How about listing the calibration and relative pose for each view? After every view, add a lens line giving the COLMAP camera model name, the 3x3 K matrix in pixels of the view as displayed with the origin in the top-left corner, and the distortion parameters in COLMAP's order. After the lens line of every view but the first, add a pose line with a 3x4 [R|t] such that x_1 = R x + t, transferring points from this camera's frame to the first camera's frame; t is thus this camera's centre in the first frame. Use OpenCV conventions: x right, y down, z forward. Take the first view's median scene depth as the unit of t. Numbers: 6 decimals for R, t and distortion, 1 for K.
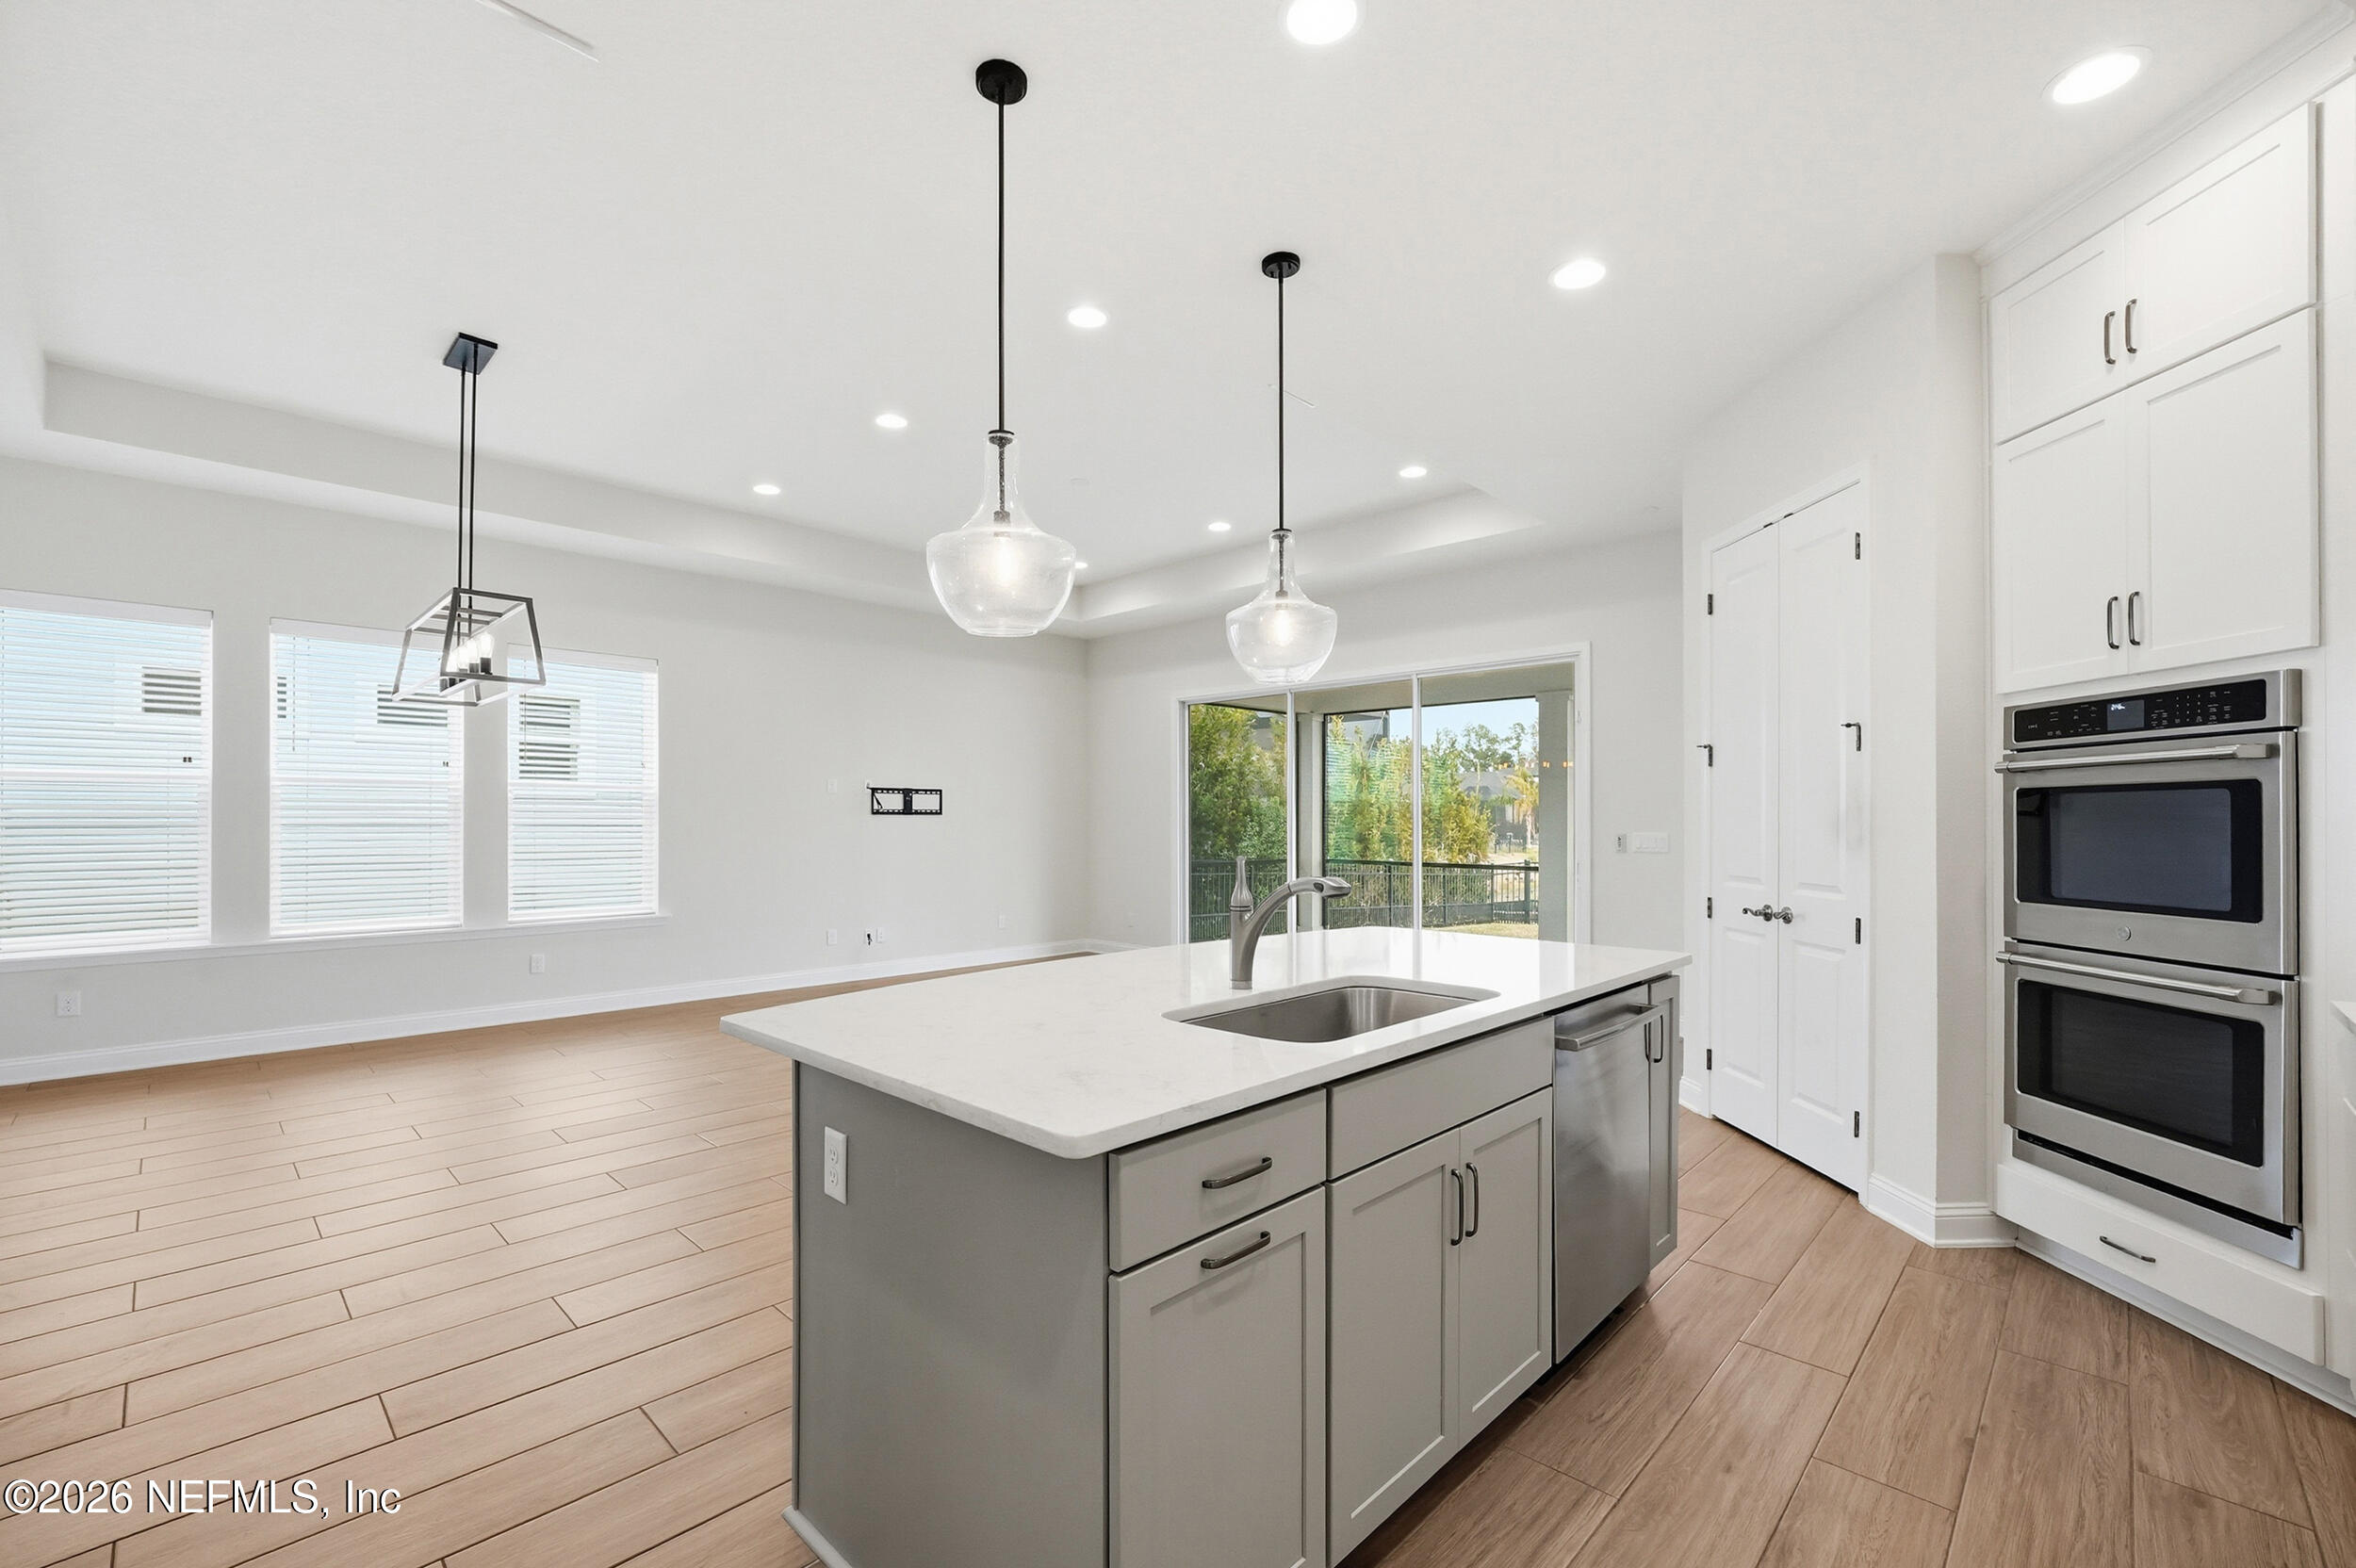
lens RADIAL K [[986.1, 0, 1172.3], [0, 986.1, 814.9], [0, 0, 1]] dist [-0.003656, 0.000176]
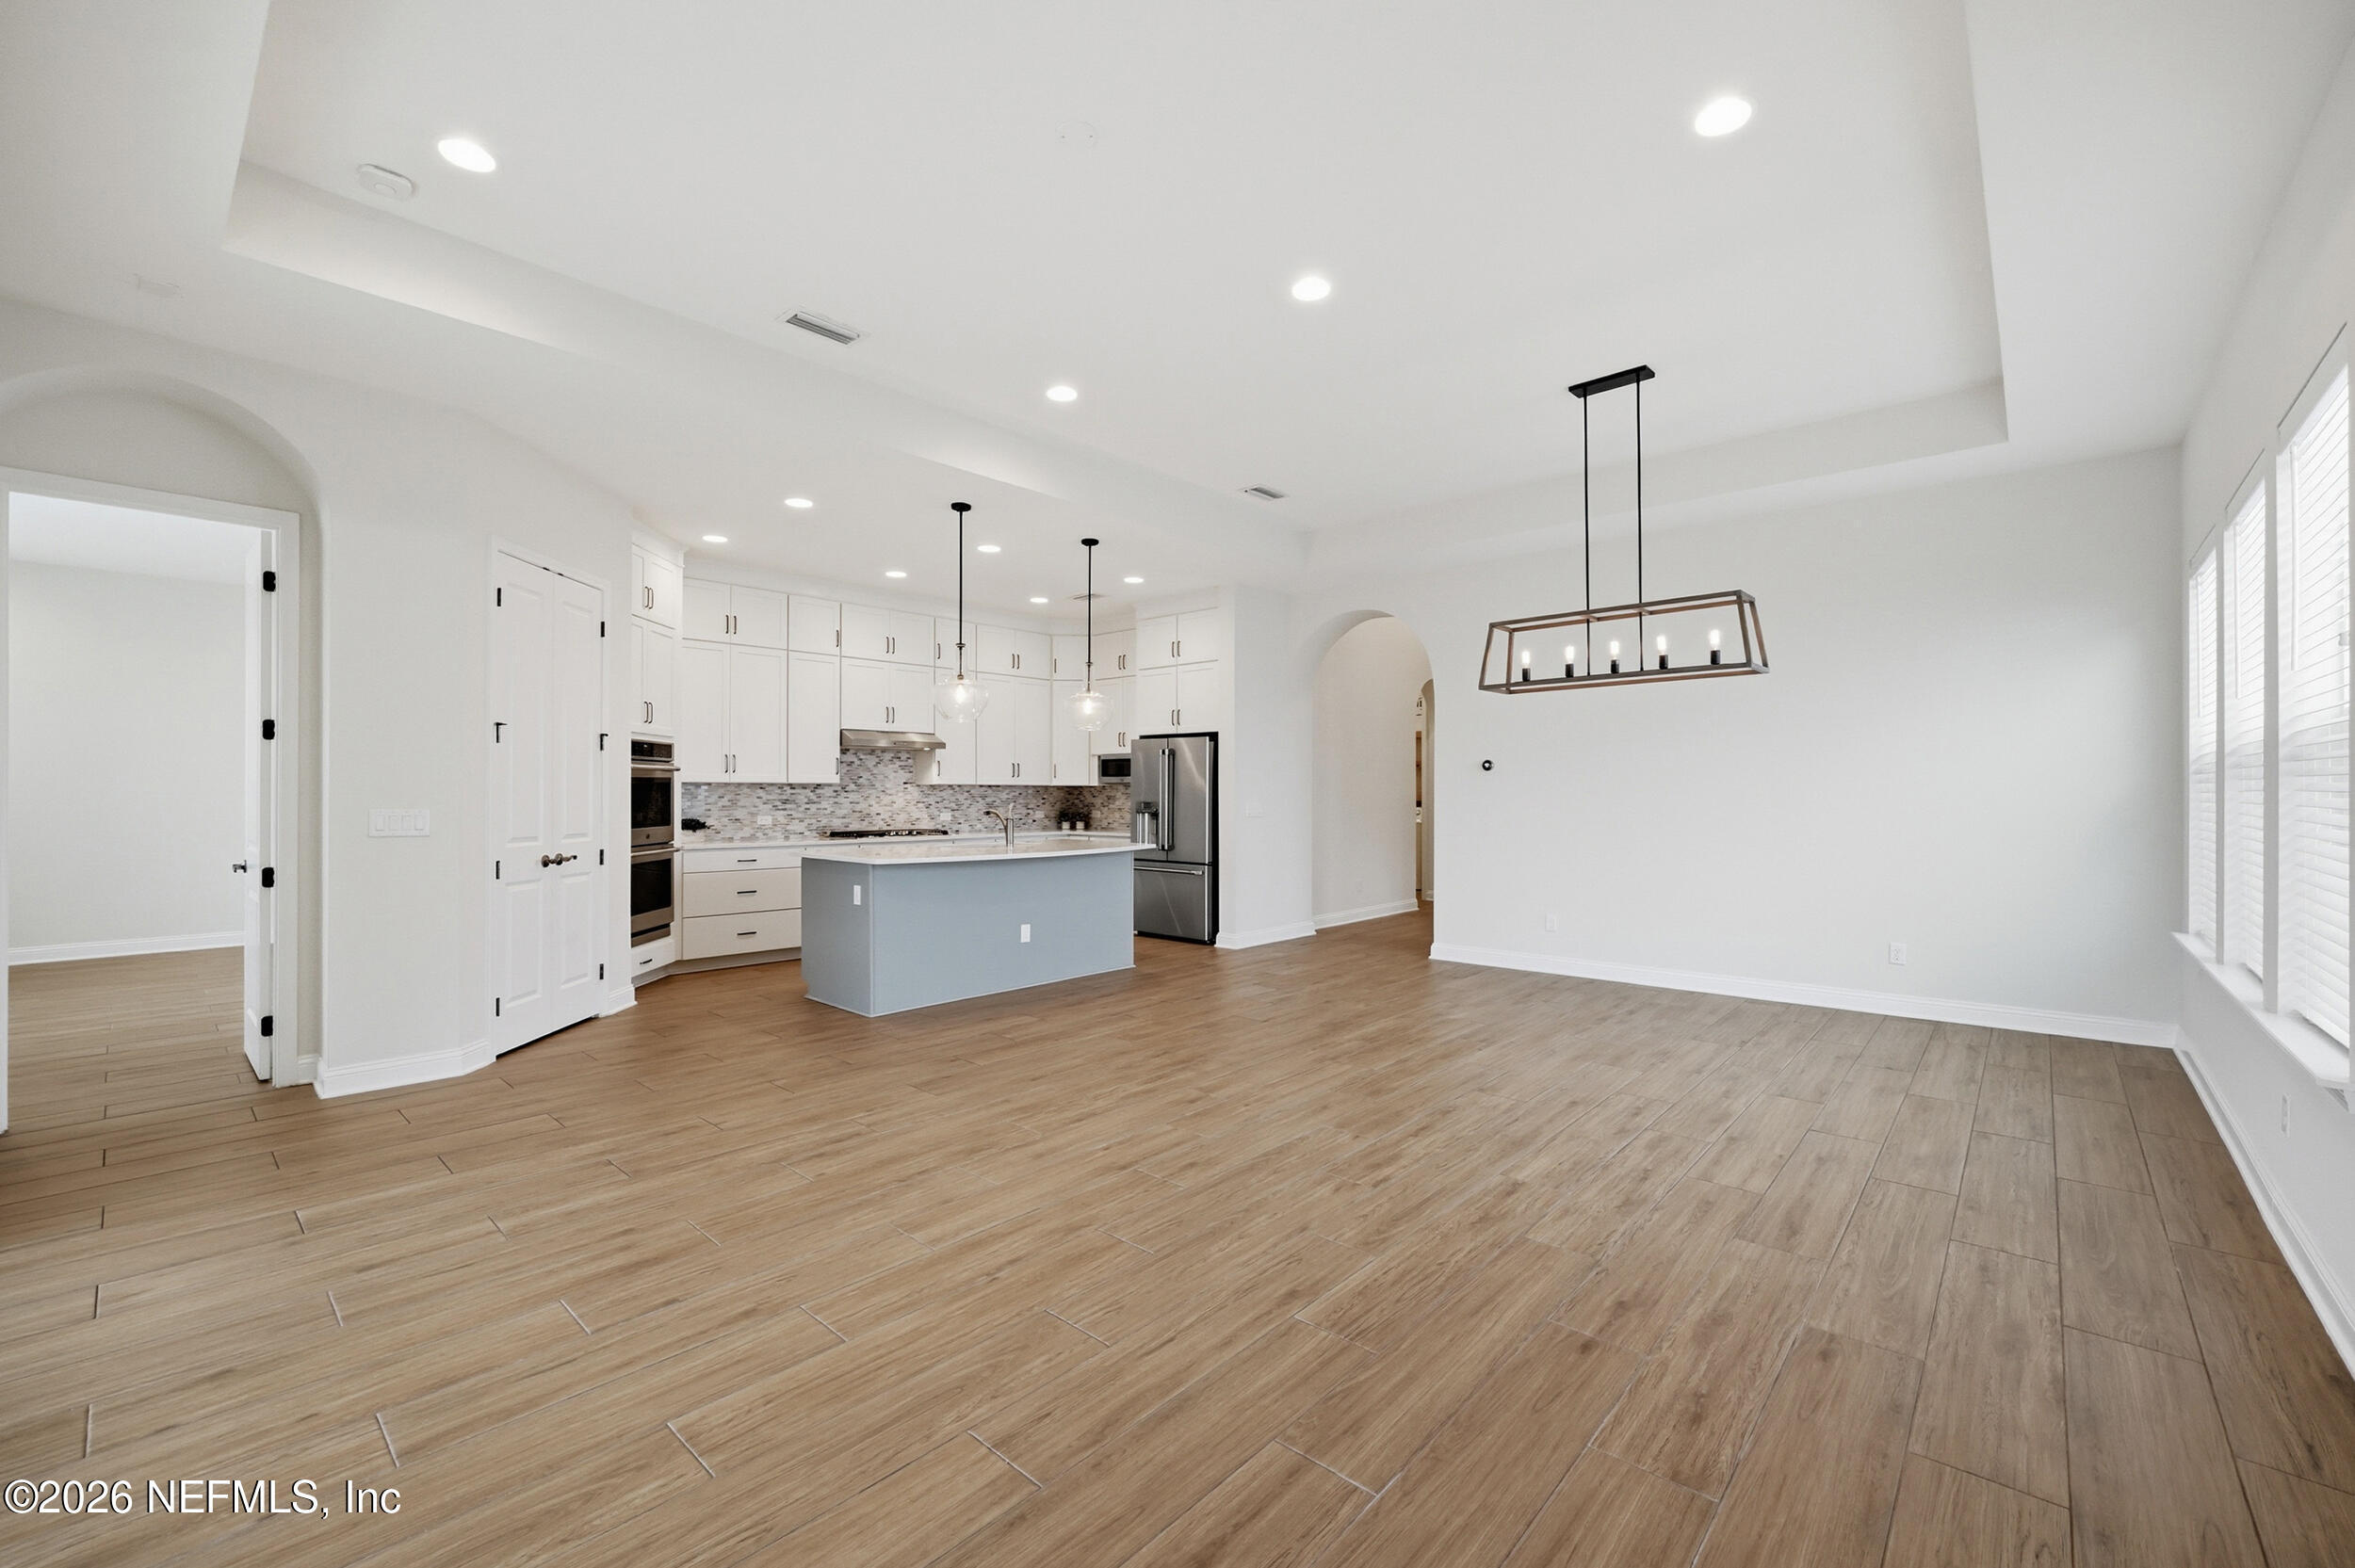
lens RADIAL K [[951.1, 0, 1179.4], [0, 951.1, 790.7], [0, 0, 1]] dist [-0.001924, -0.000156]
pose [[-0.999237, -0.001751, -0.039006, -0.086263], [-0.001490, 0.999976, -0.006718, 0.004955], [0.039017, -0.006655, -0.999216, 1.001198]]
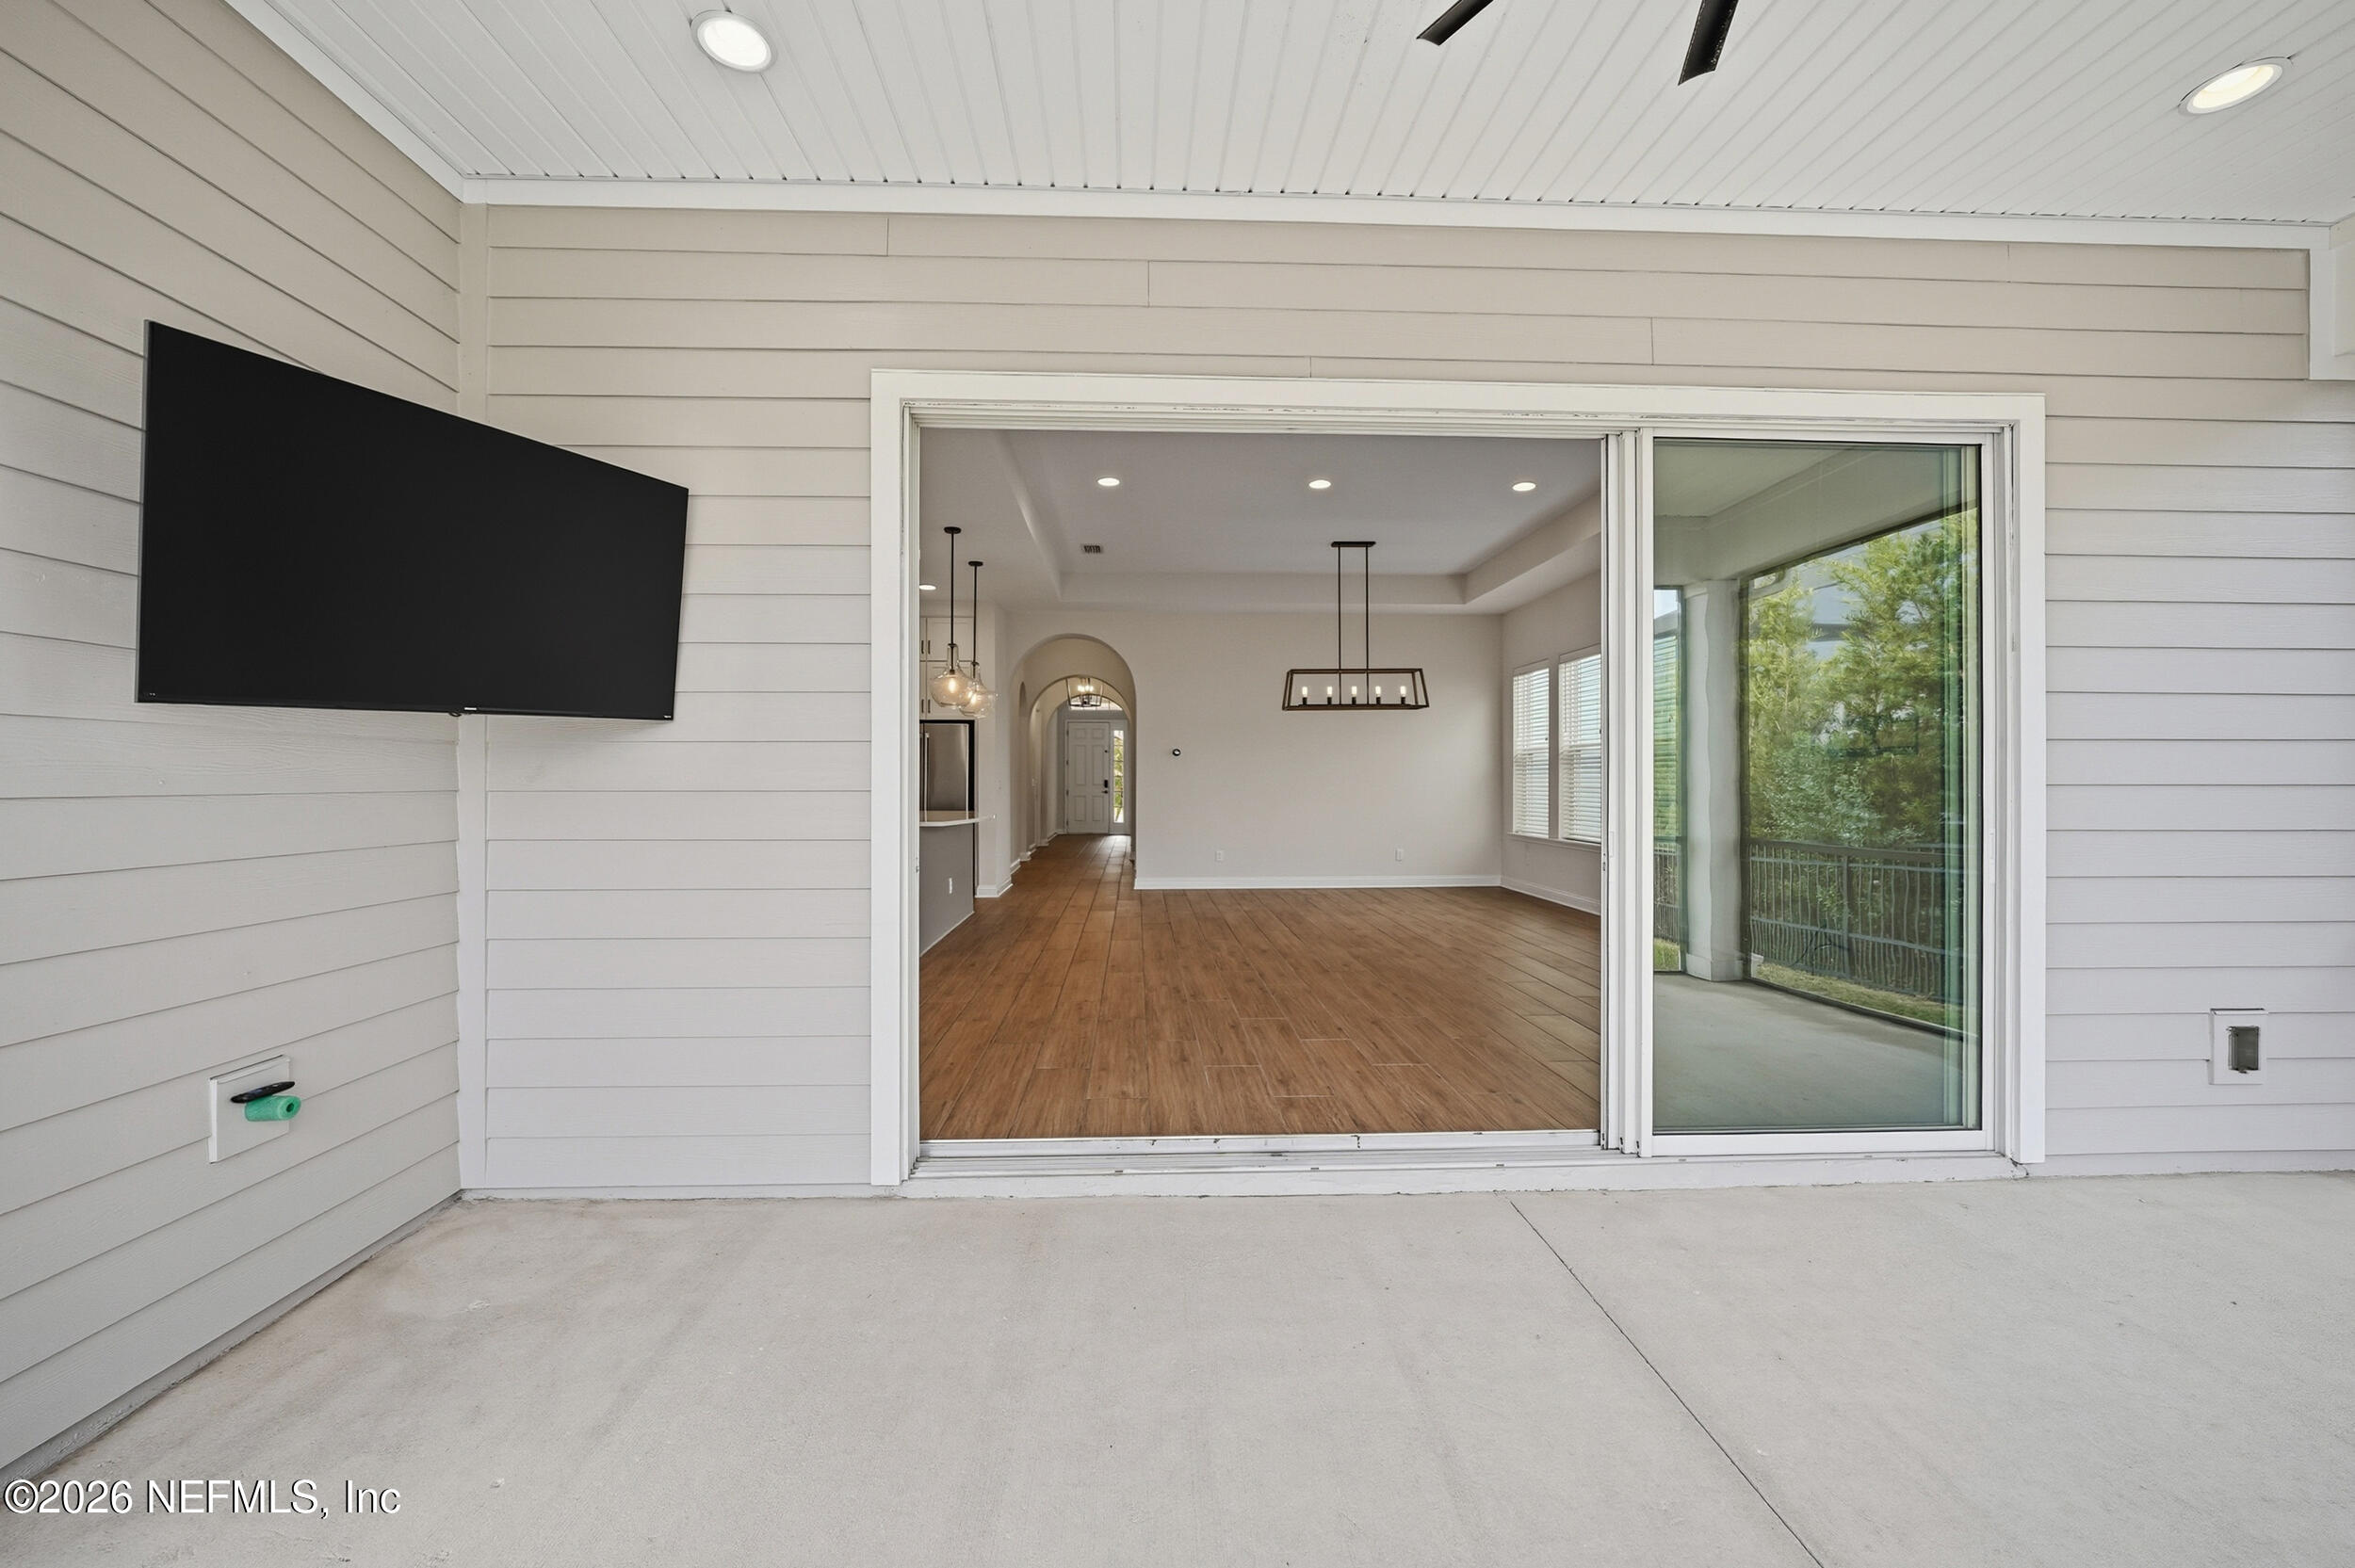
lens RADIAL K [[975.4, 0, 1174.4], [0, 975.4, 784.4], [0, 0, 1]] dist [-0.003945, -0.000029]
pose [[-0.681946, 0.004609, -0.731388, 0.495012], [0.003770, 0.999989, 0.002787, 0.013140], [0.731393, -0.000857, -0.681956, 1.022242]]
